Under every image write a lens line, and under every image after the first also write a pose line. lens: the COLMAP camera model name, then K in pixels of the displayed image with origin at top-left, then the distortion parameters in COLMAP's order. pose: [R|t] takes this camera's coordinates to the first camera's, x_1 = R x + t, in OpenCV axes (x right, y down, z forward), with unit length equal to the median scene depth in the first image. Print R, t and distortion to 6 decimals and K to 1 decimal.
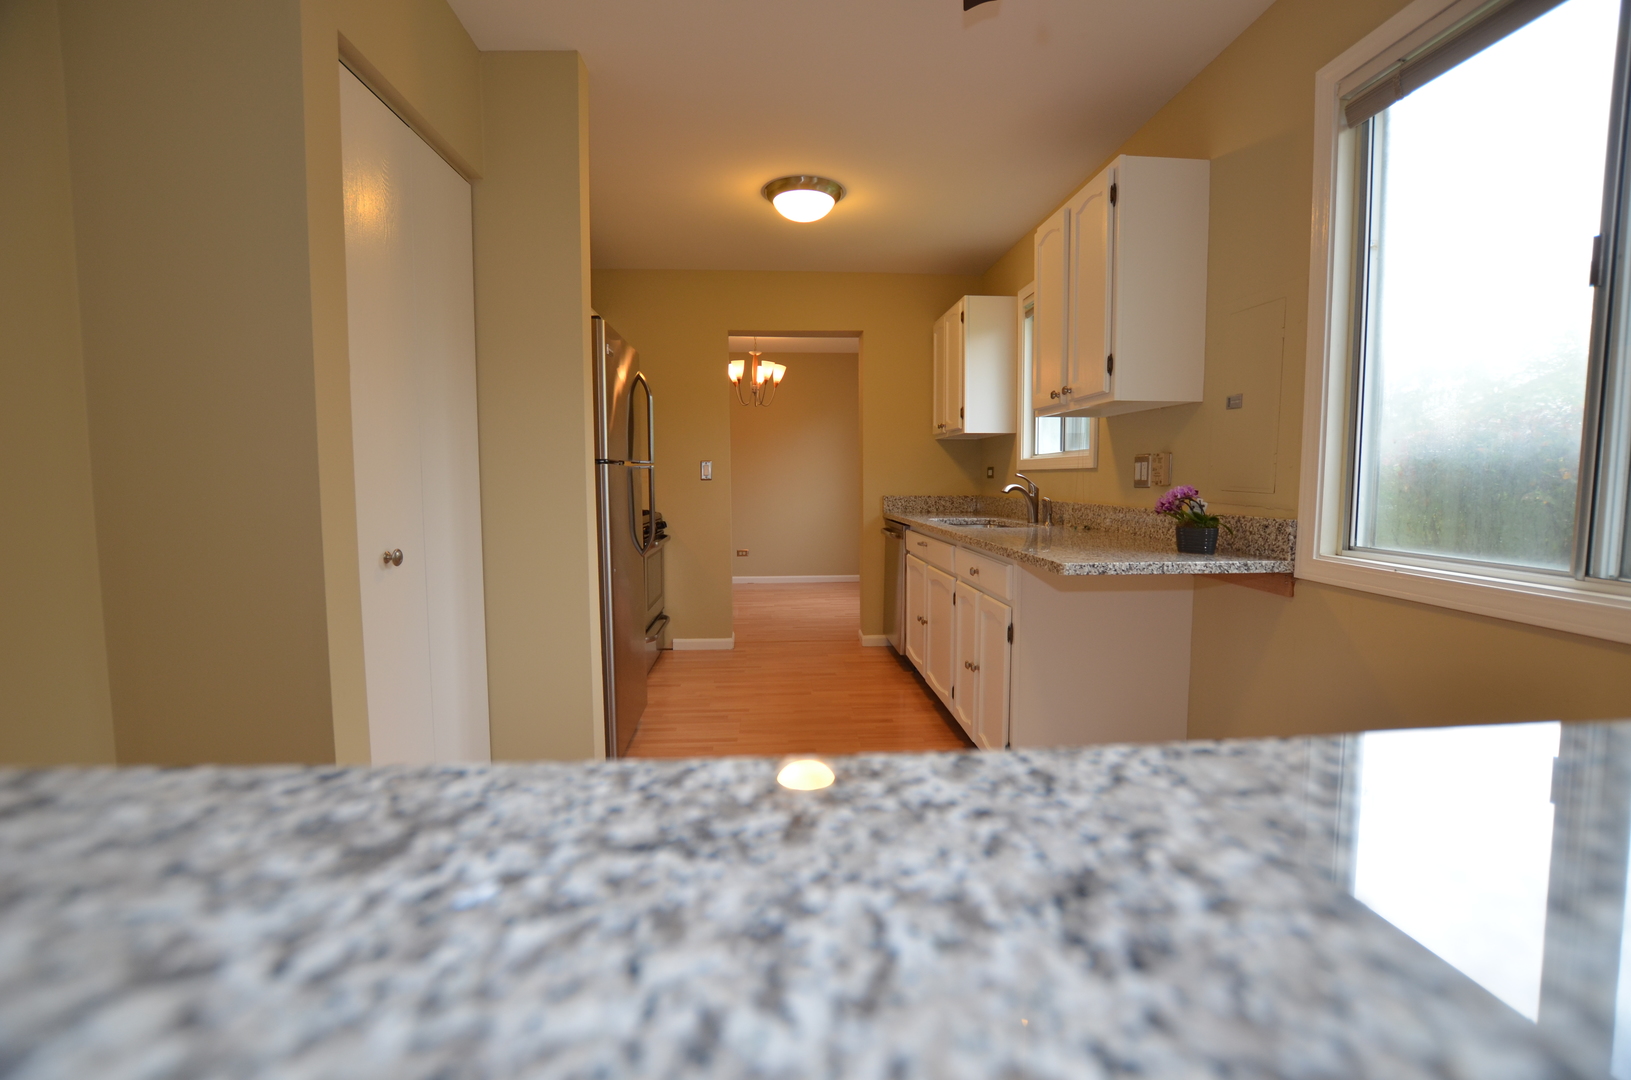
lens RADIAL K [[715.4, 0, 813.0], [0, 715.4, 536.2], [0, 0, 1]] dist [-0.033732, 0.004052]
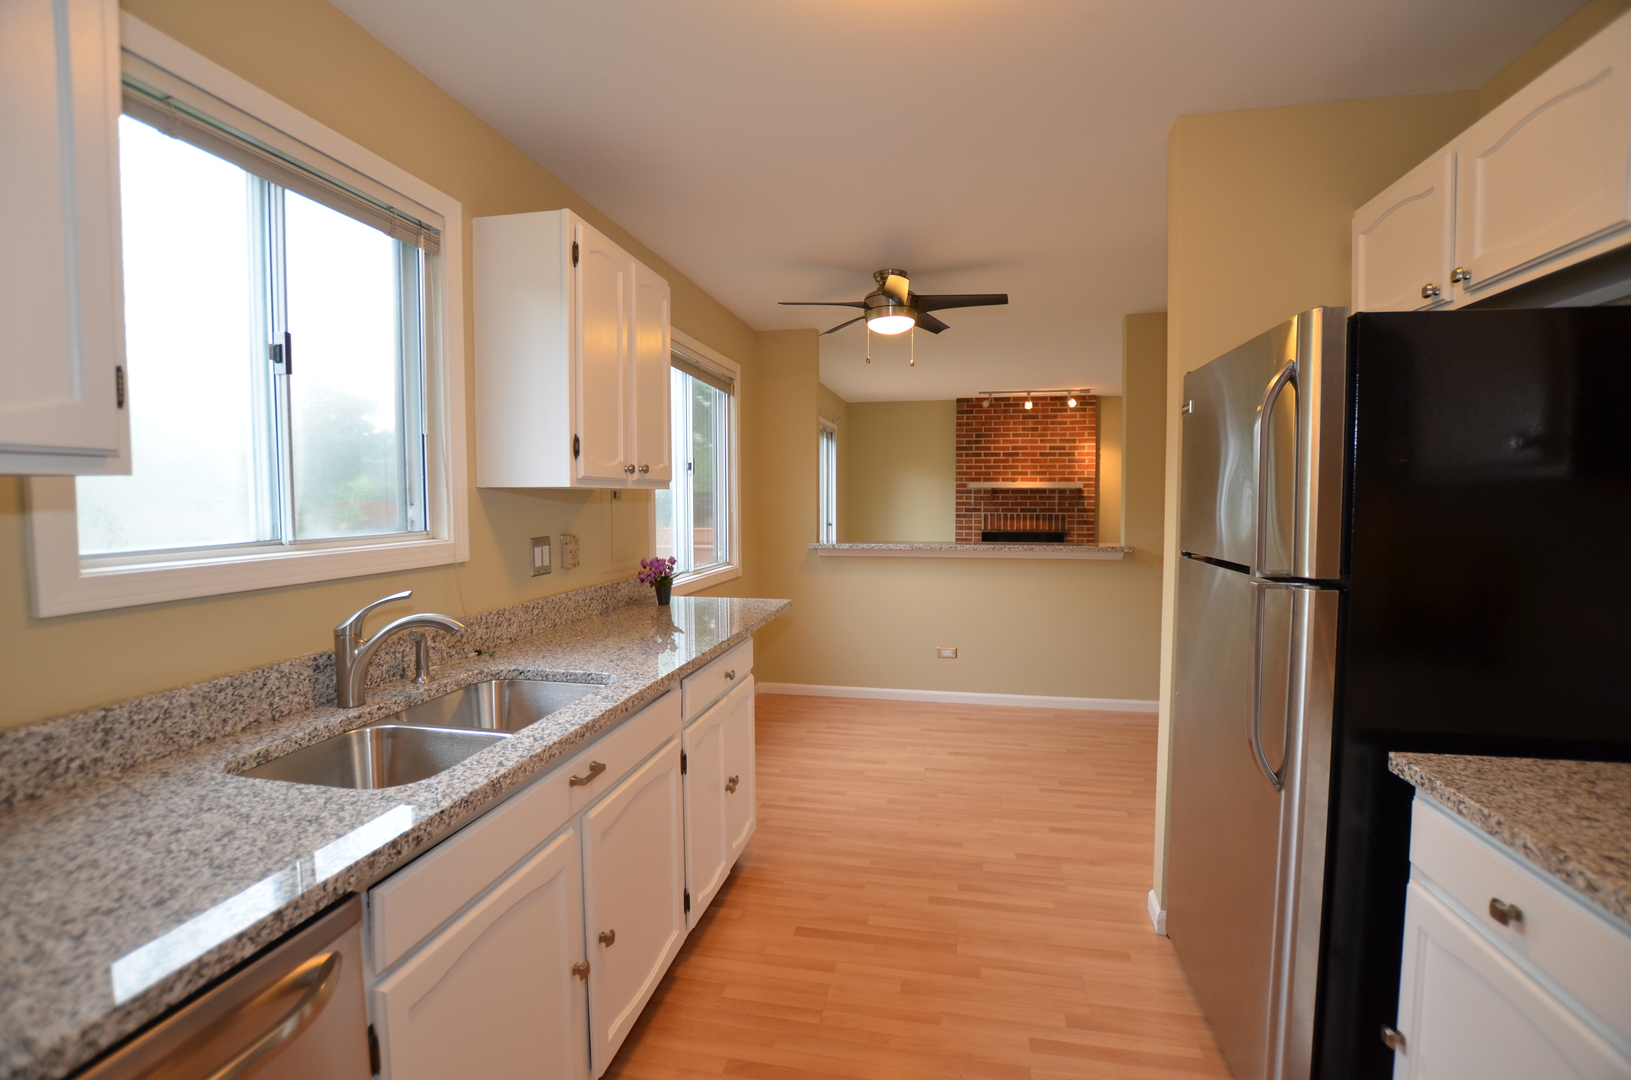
lens RADIAL K [[715.4, 0, 823.4], [0, 715.4, 531.0], [0, 0, 1]] dist [-0.033732, 0.004052]
pose [[-0.967300, -0.007092, 0.253535, -0.081544], [0.025717, 0.991715, 0.125856, -0.185797], [-0.252327, 0.128261, -0.959104, 1.449882]]
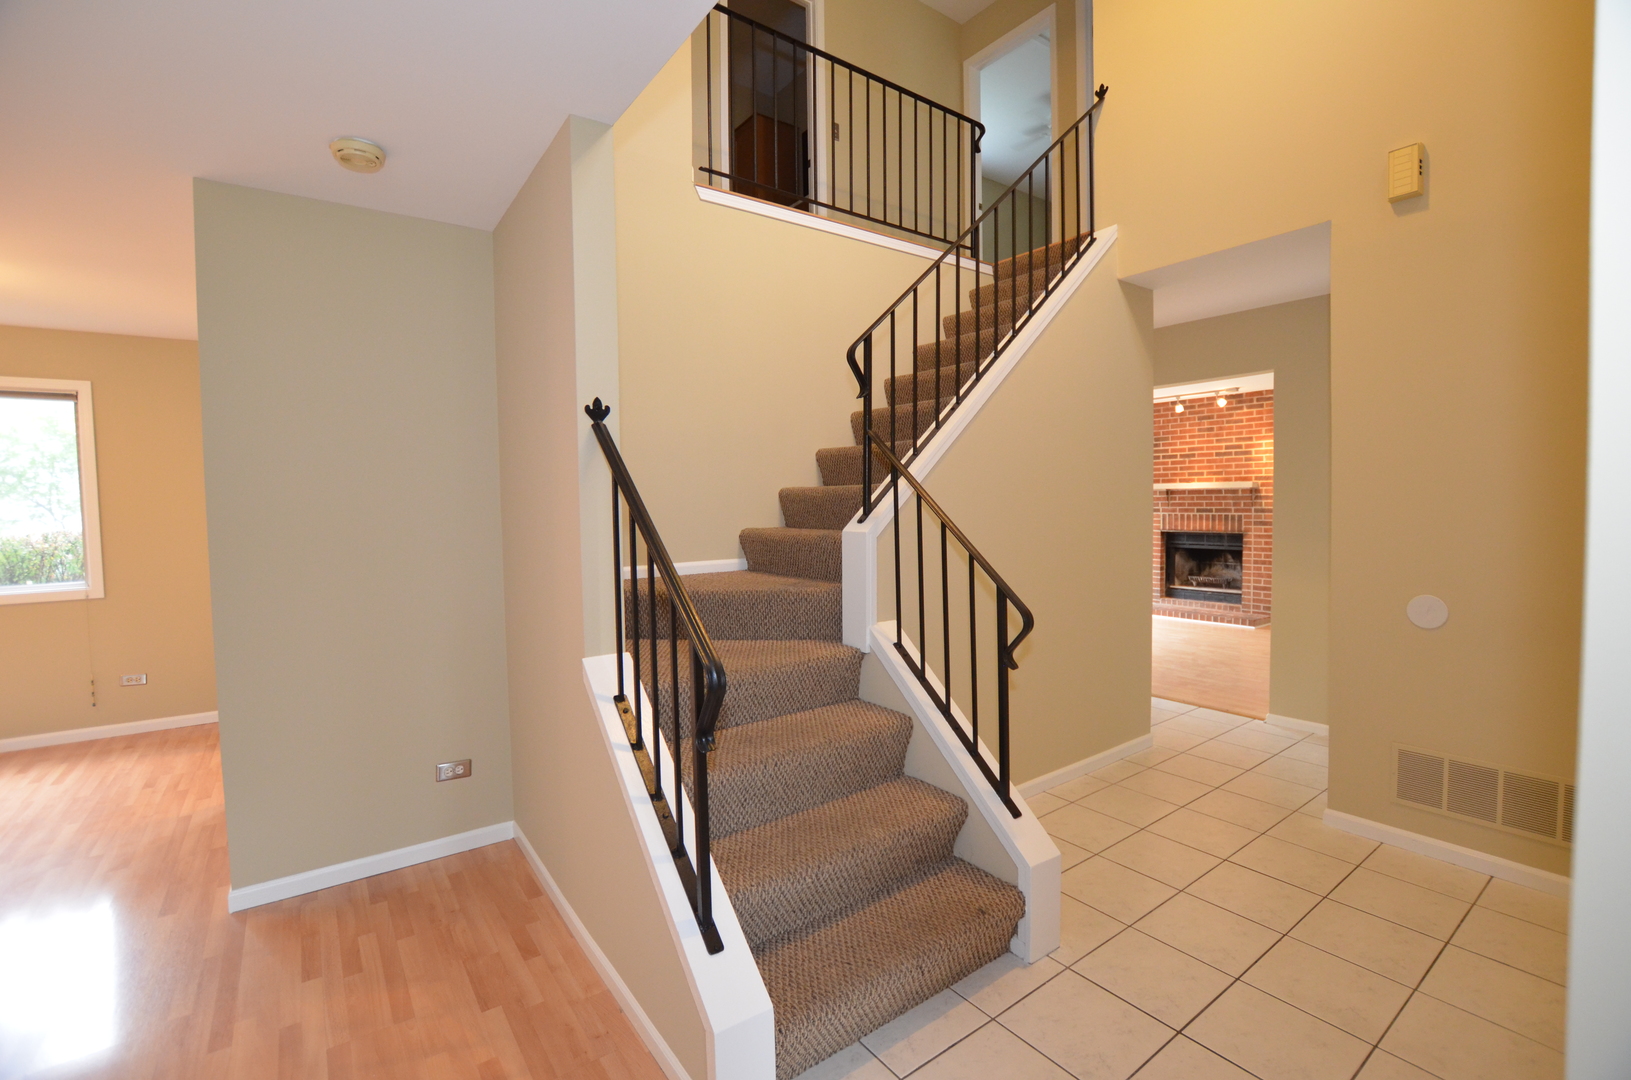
lens RADIAL K [[715.4, 0, 815.3], [0, 715.4, 530.8], [0, 0, 1]] dist [-0.033732, 0.004052]
pose [[-0.536617, -0.022339, 0.843530, -1.483235], [0.086659, 0.992905, 0.081423, -0.175727], [-0.839364, 0.116792, -0.530874, 1.340041]]
